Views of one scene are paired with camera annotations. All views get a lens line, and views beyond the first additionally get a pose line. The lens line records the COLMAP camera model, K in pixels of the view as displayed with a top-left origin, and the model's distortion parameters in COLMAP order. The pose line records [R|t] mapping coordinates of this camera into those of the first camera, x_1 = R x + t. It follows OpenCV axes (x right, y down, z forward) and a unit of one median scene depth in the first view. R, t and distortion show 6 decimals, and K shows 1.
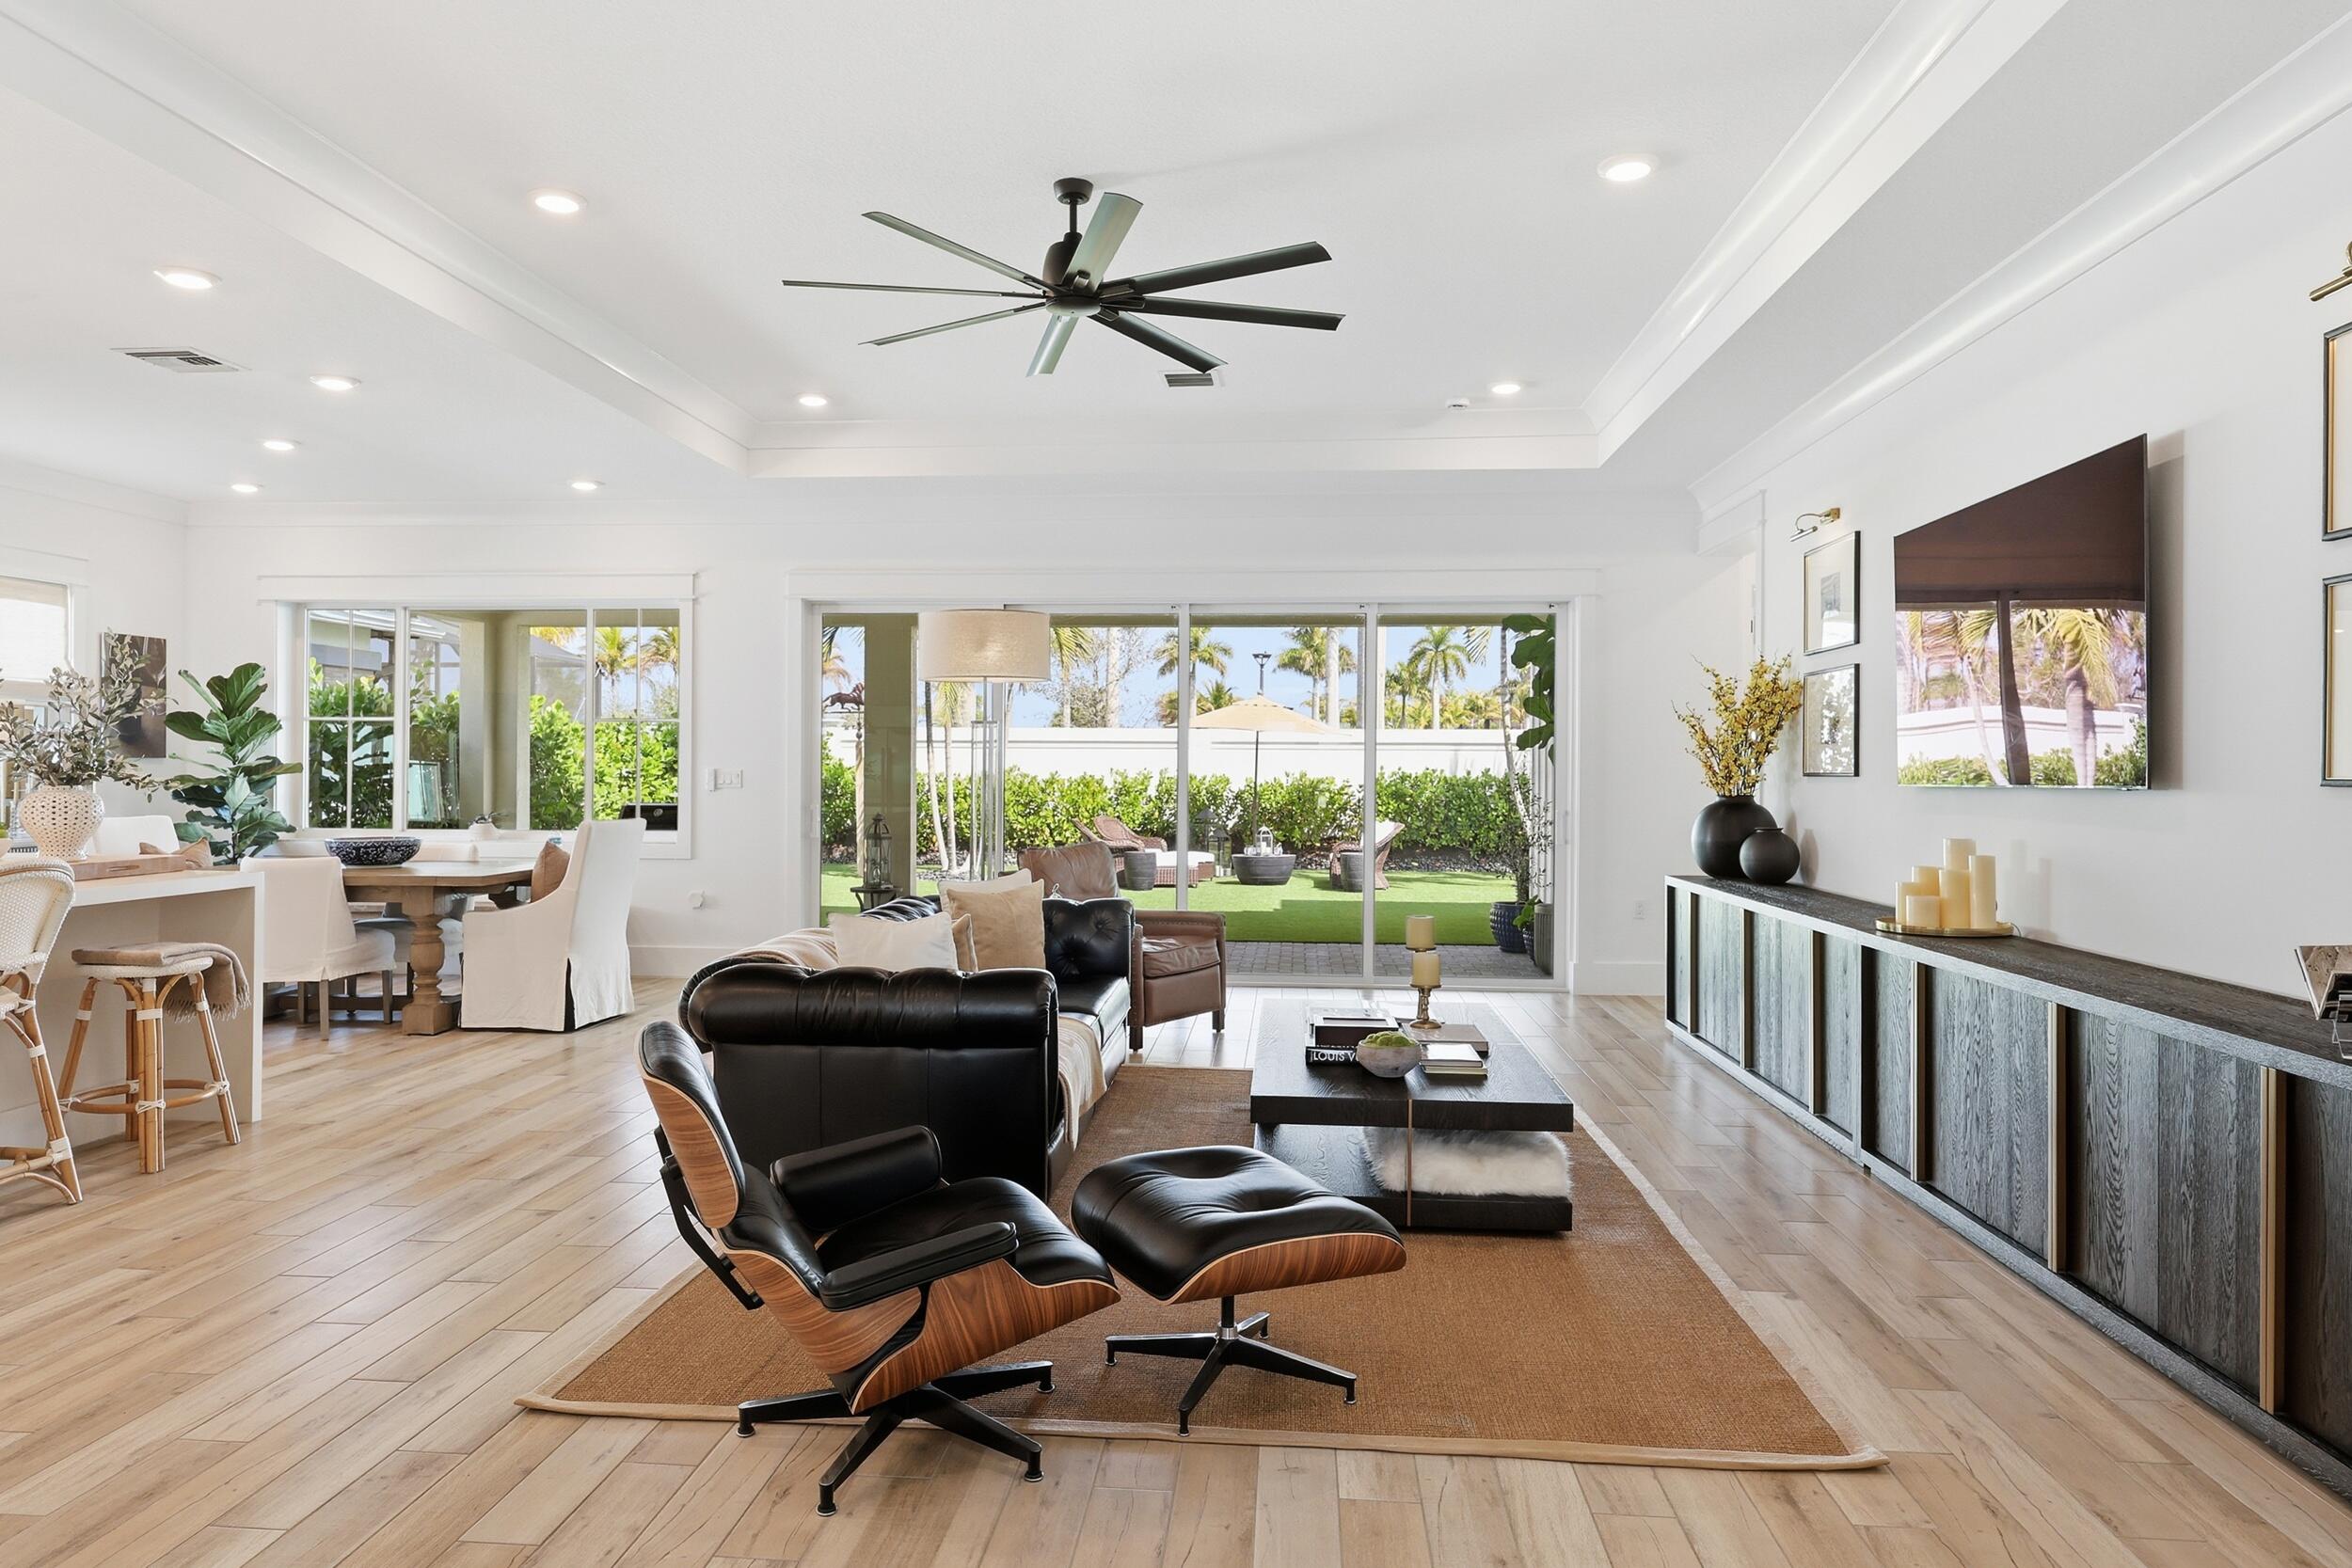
lens RADIAL K [[1478.3, 0, 1190.2], [0, 1478.3, 769.4], [0, 0, 1]] dist [-0.002852, -0.001003]
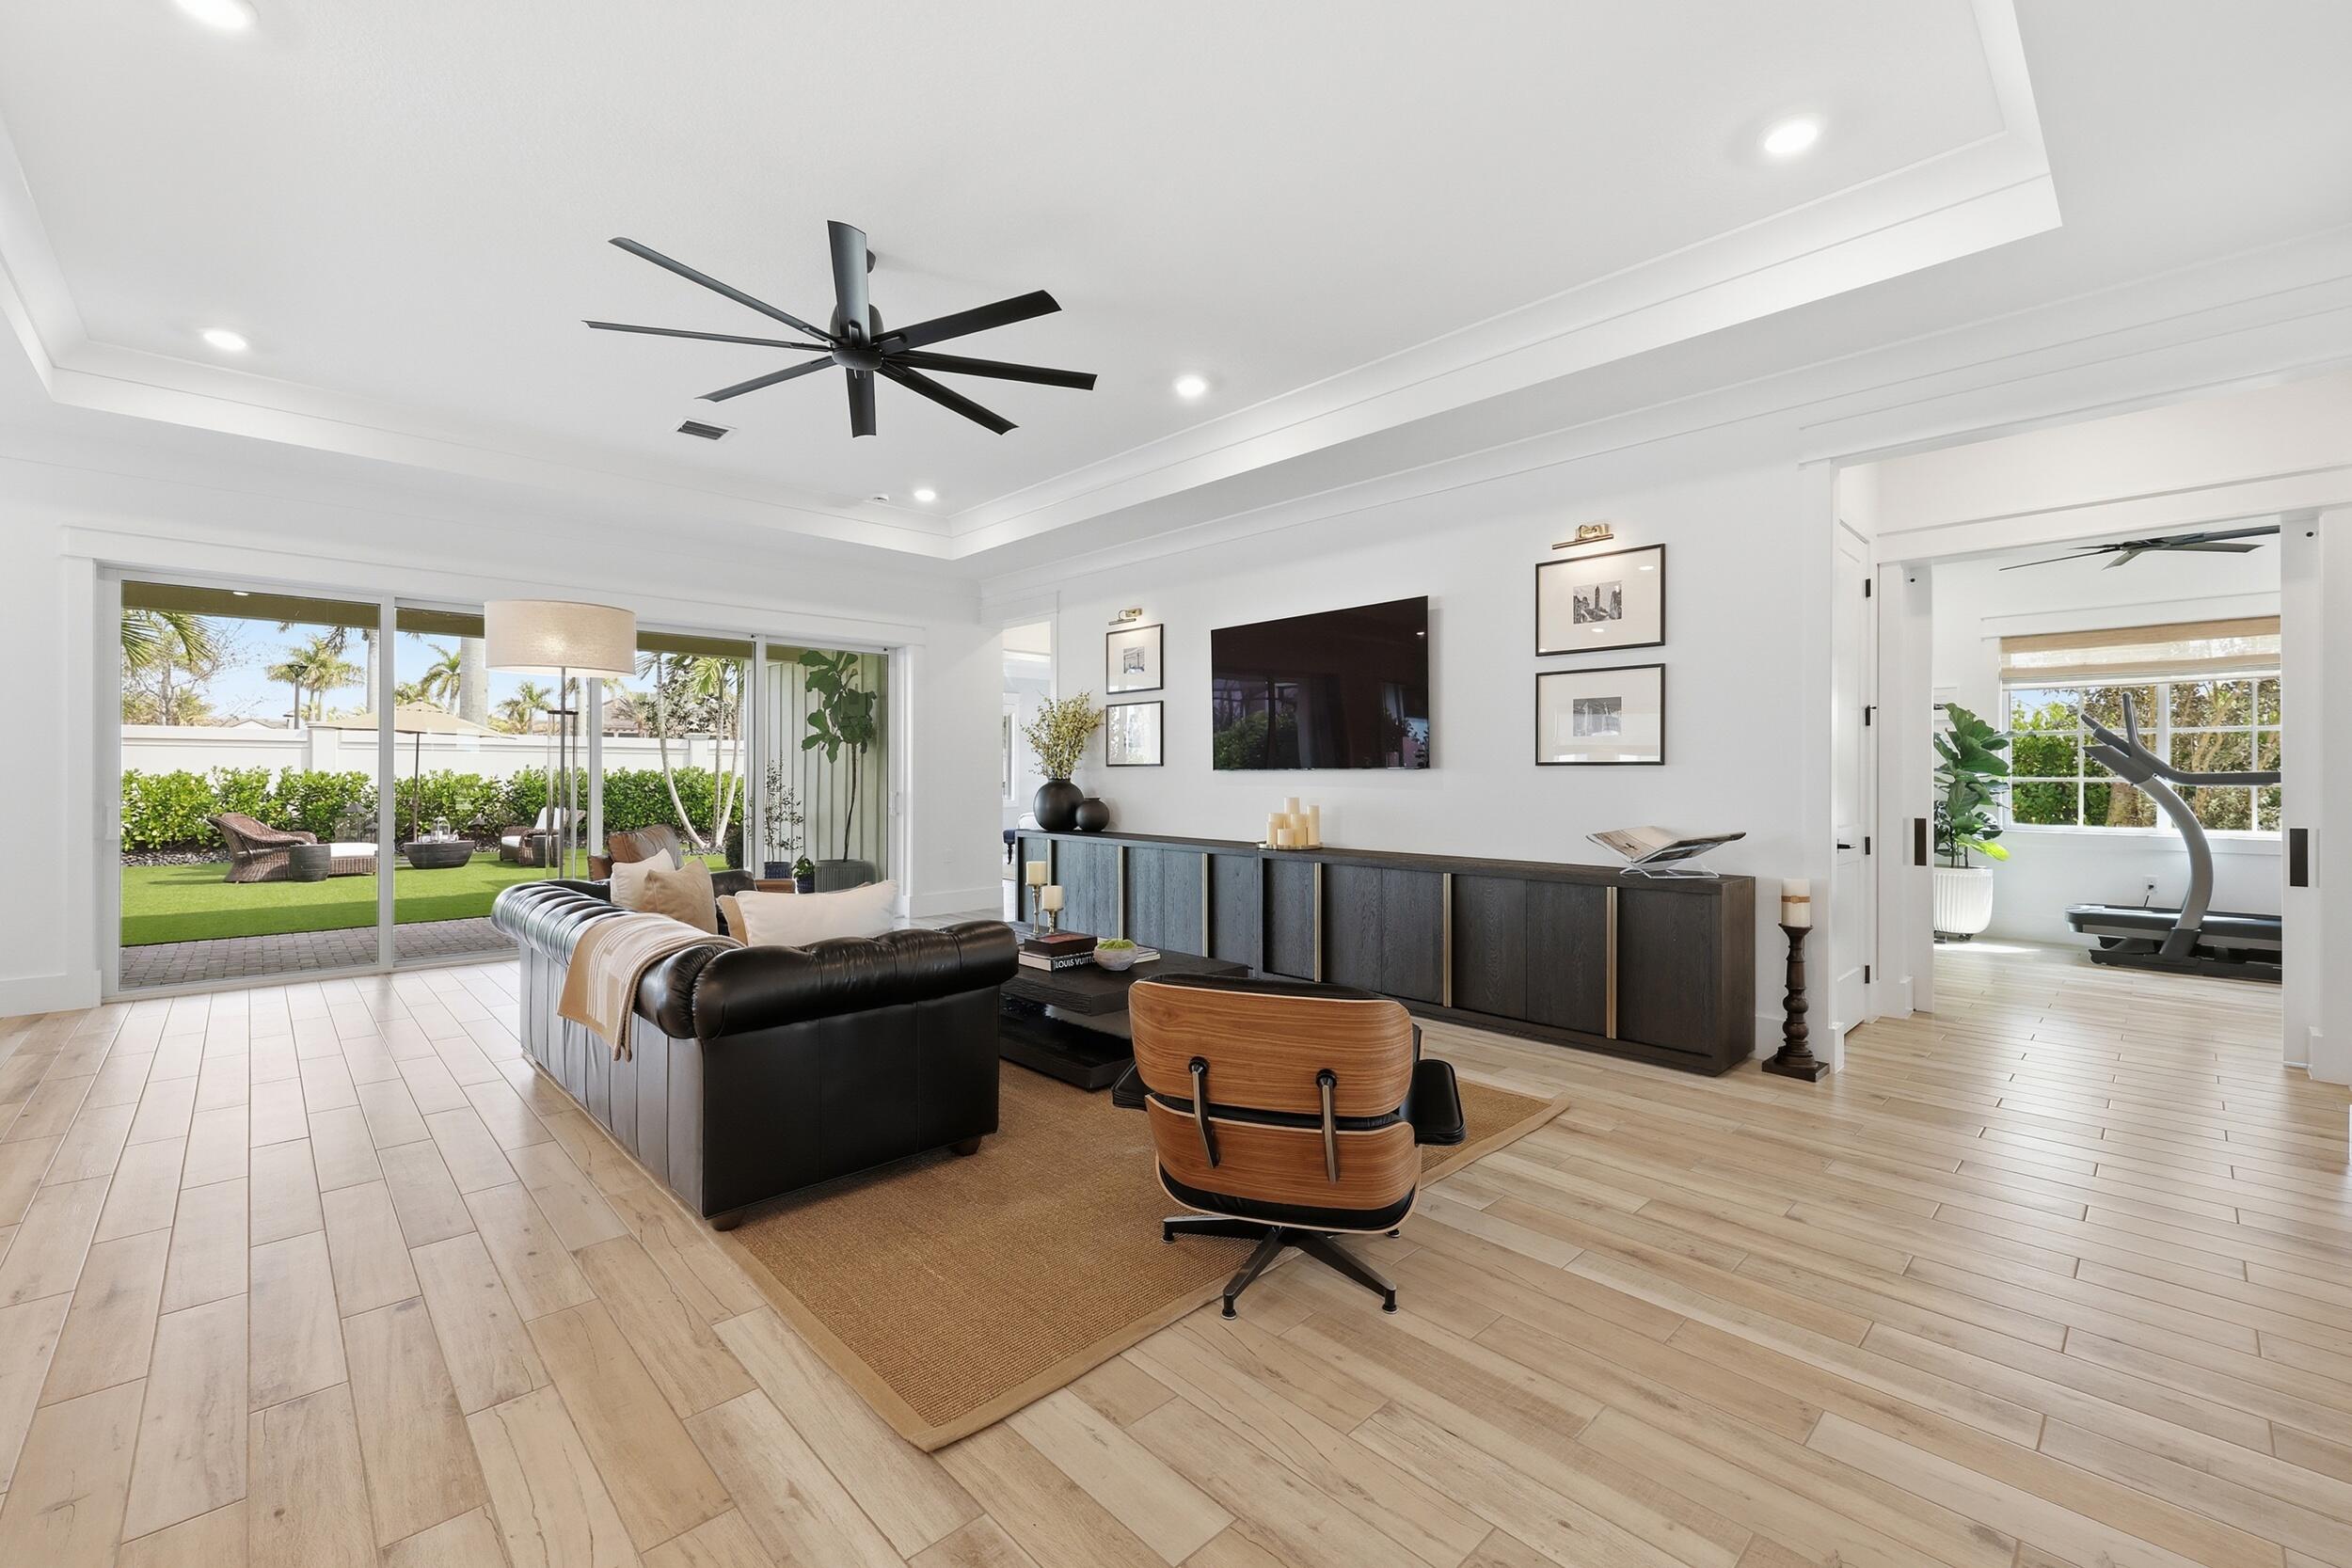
lens RADIAL K [[957.0, 0, 1173.8], [0, 957.0, 776.4], [0, 0, 1]] dist [0.002753, -0.000220]
pose [[0.665466, -0.005890, 0.746405, -0.332770], [0.001362, 0.999977, 0.006677, 0.008623], [-0.746427, -0.003427, 0.665458, 0.214303]]
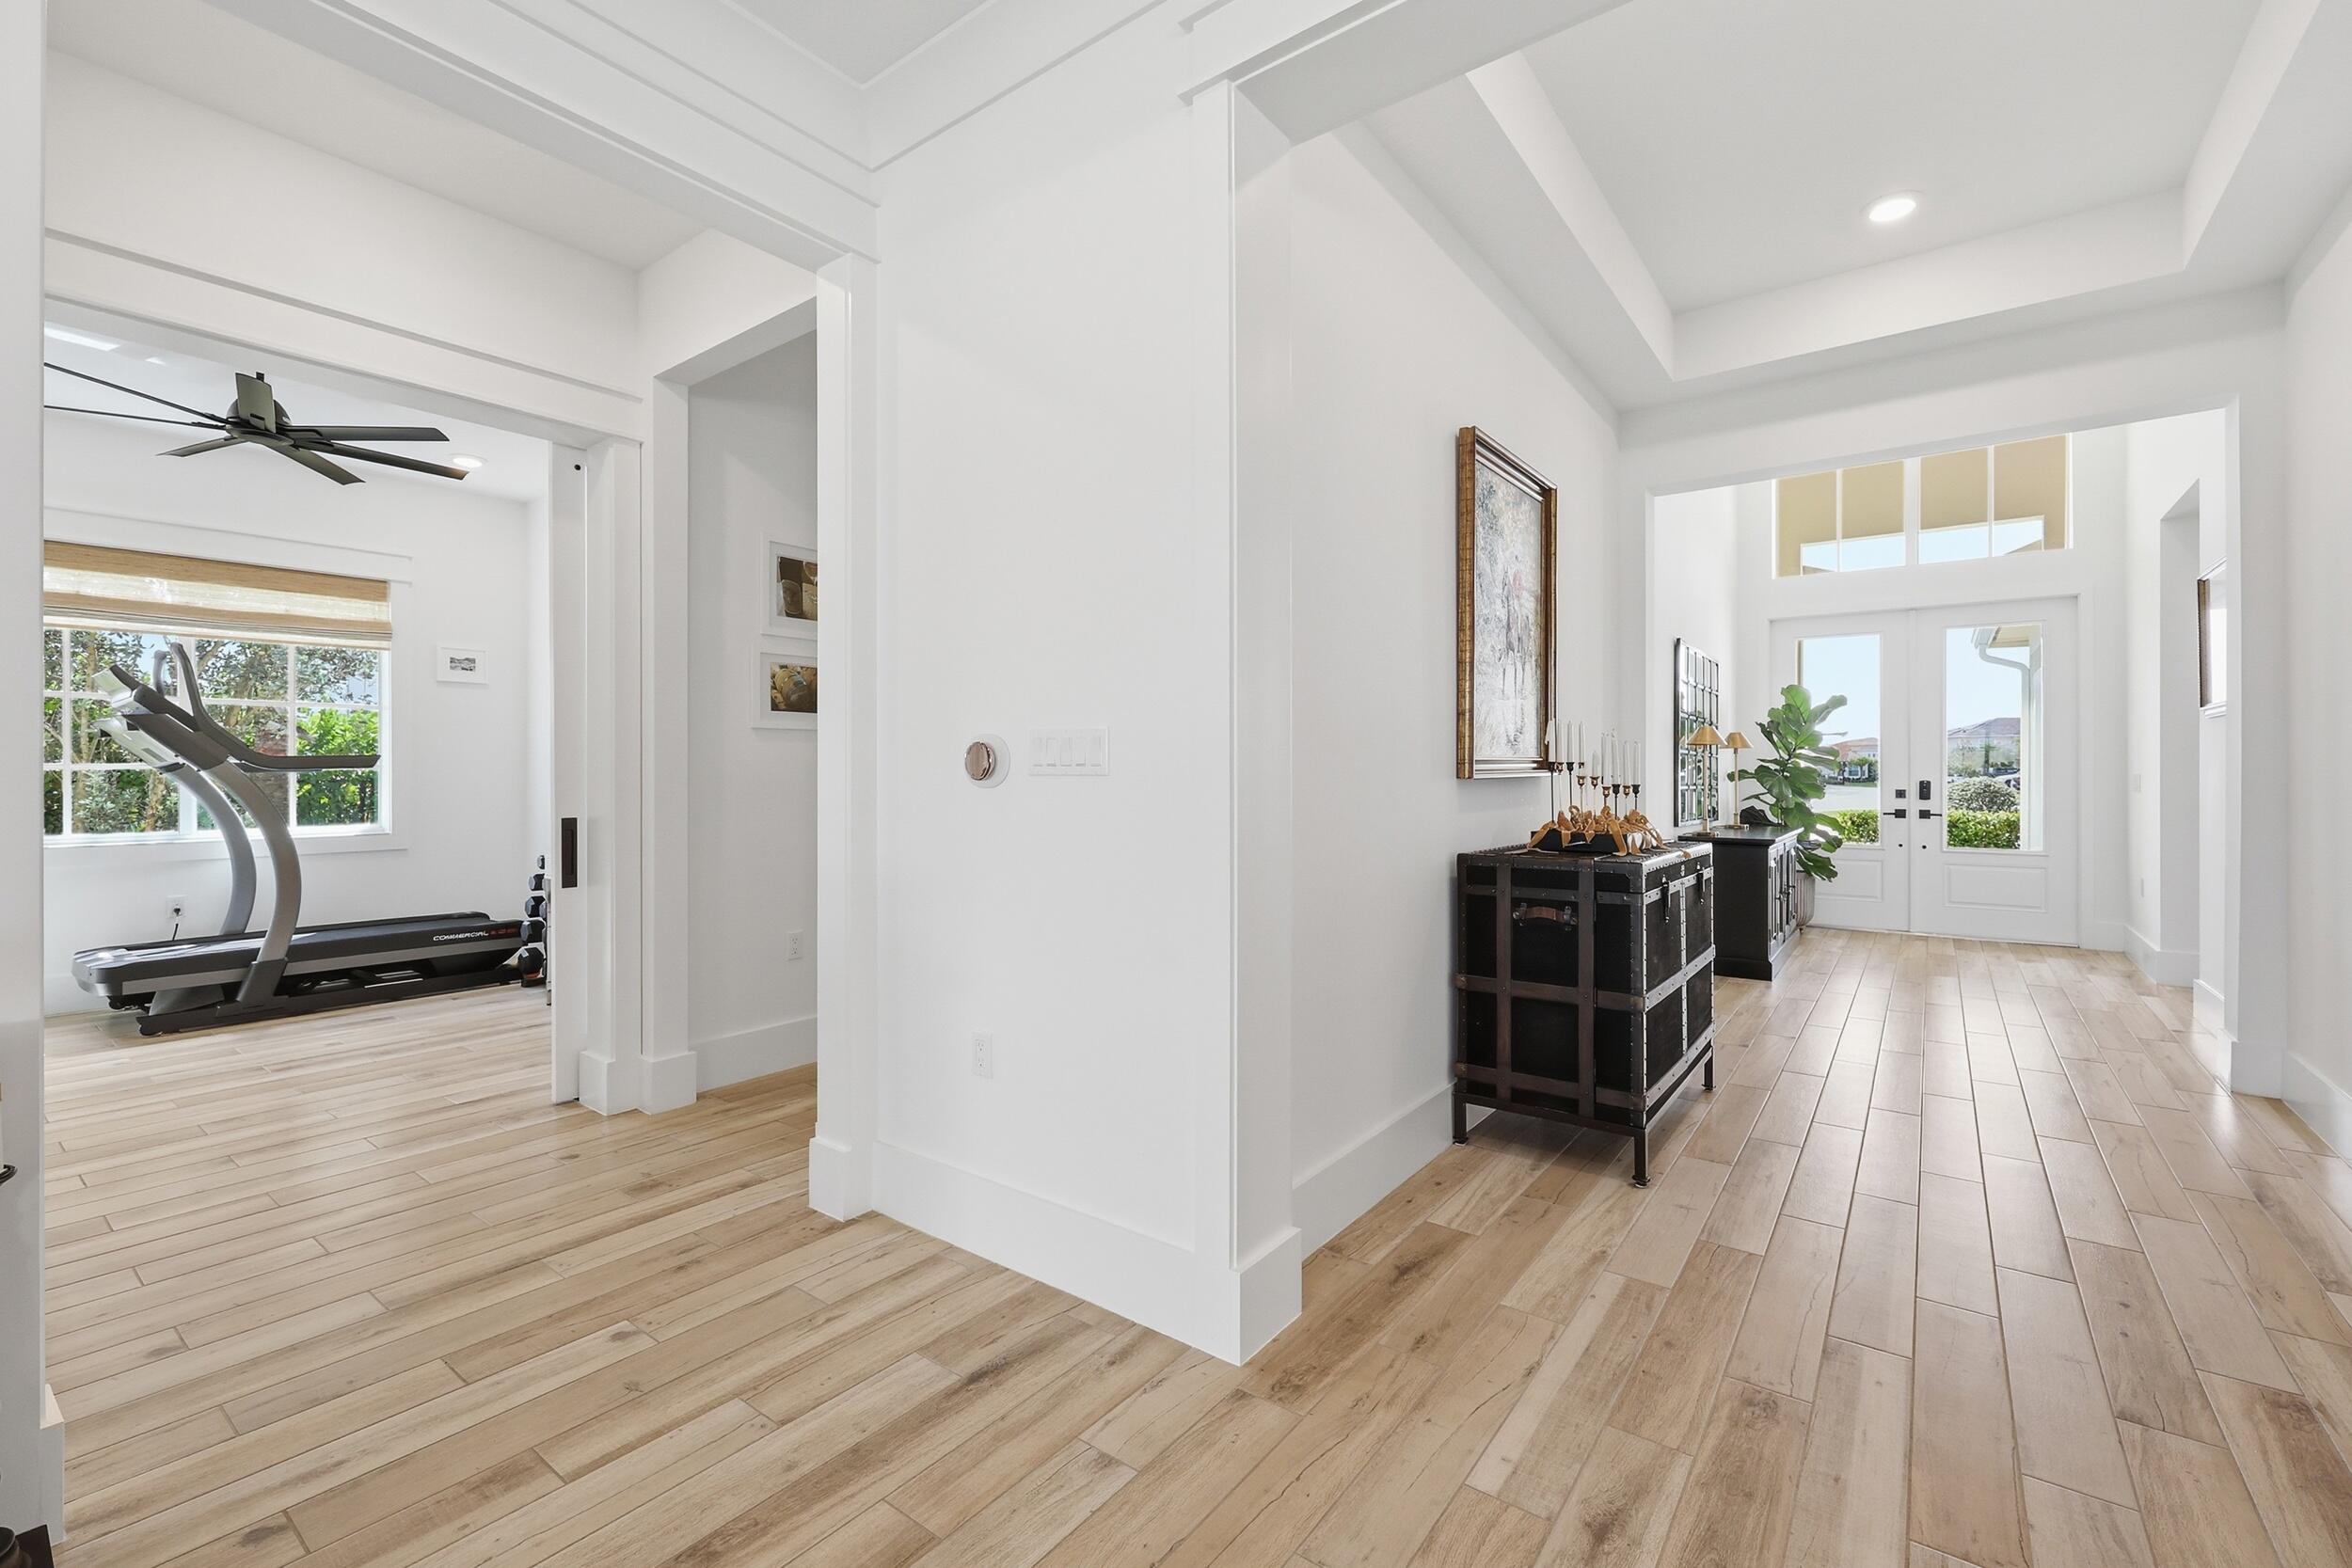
lens RADIAL K [[966.0, 0, 1185.6], [0, 966.0, 779.7], [0, 0, 1]] dist [0.003193, -0.000650]
pose [[-0.847498, -0.009951, 0.530706, 0.033593], [-0.005643, 0.999937, 0.009739, 0.019410], [-0.530769, 0.005260, -0.847500, 0.336773]]
